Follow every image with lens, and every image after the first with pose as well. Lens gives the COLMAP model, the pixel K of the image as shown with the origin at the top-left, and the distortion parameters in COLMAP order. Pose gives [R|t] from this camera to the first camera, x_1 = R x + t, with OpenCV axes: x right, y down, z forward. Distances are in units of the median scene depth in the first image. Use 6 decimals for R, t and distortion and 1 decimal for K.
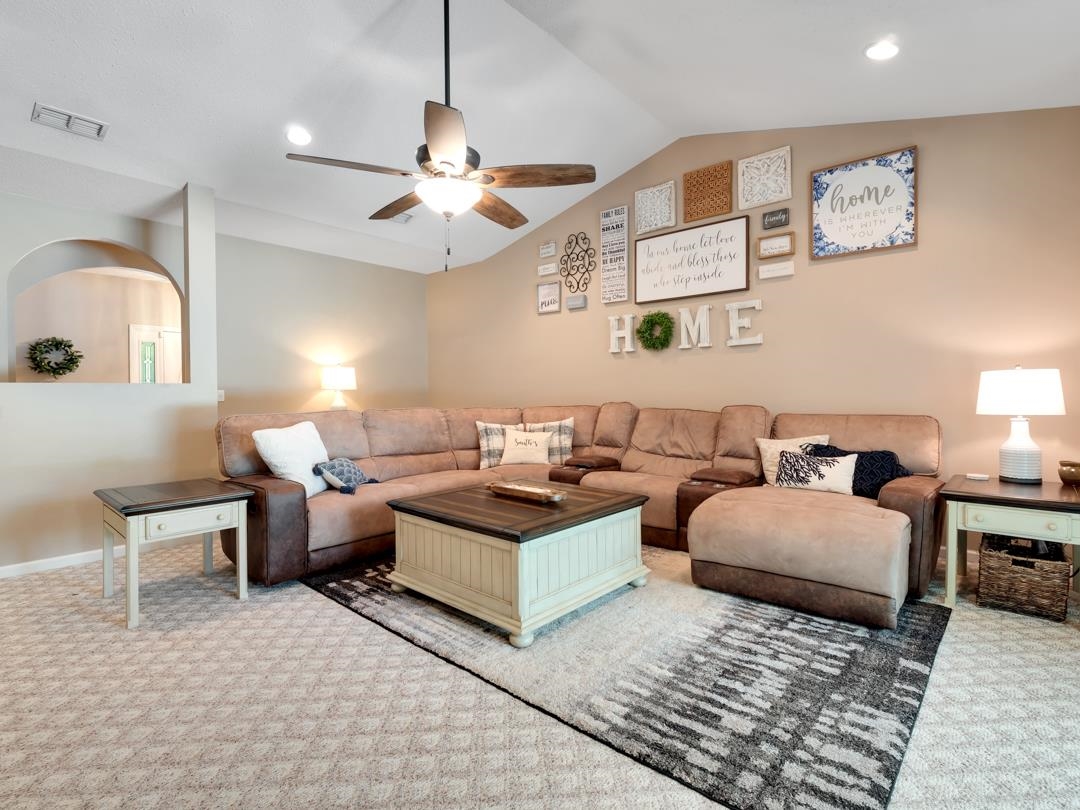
lens RADIAL K [[526.3, 0, 536.8], [0, 526.3, 396.1], [0, 0, 1]] dist [0.003616, -0.000688]
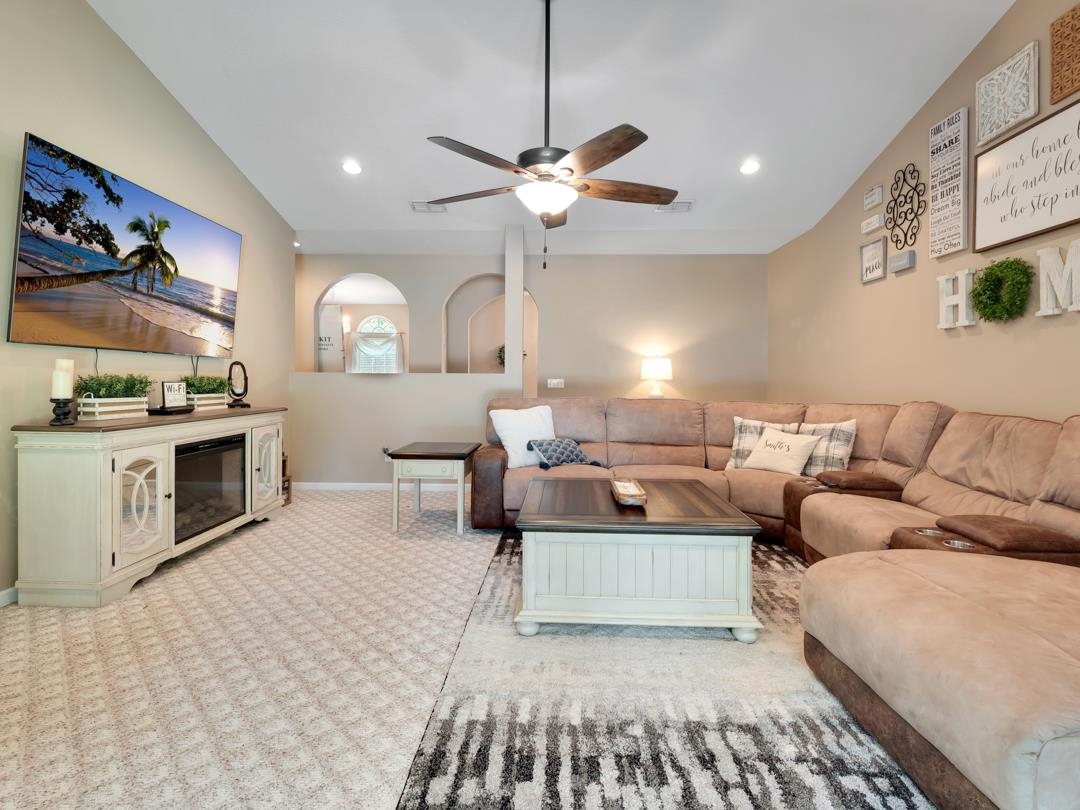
lens RADIAL K [[522.7, 0, 536.6], [0, 522.7, 384.8], [0, 0, 1]] dist [0.018808, -0.013168]
pose [[0.645982, 0.017742, -0.763147, 0.370928], [-0.020110, 0.999778, 0.006220, -0.004458], [0.763088, 0.011329, 0.646195, 0.180210]]
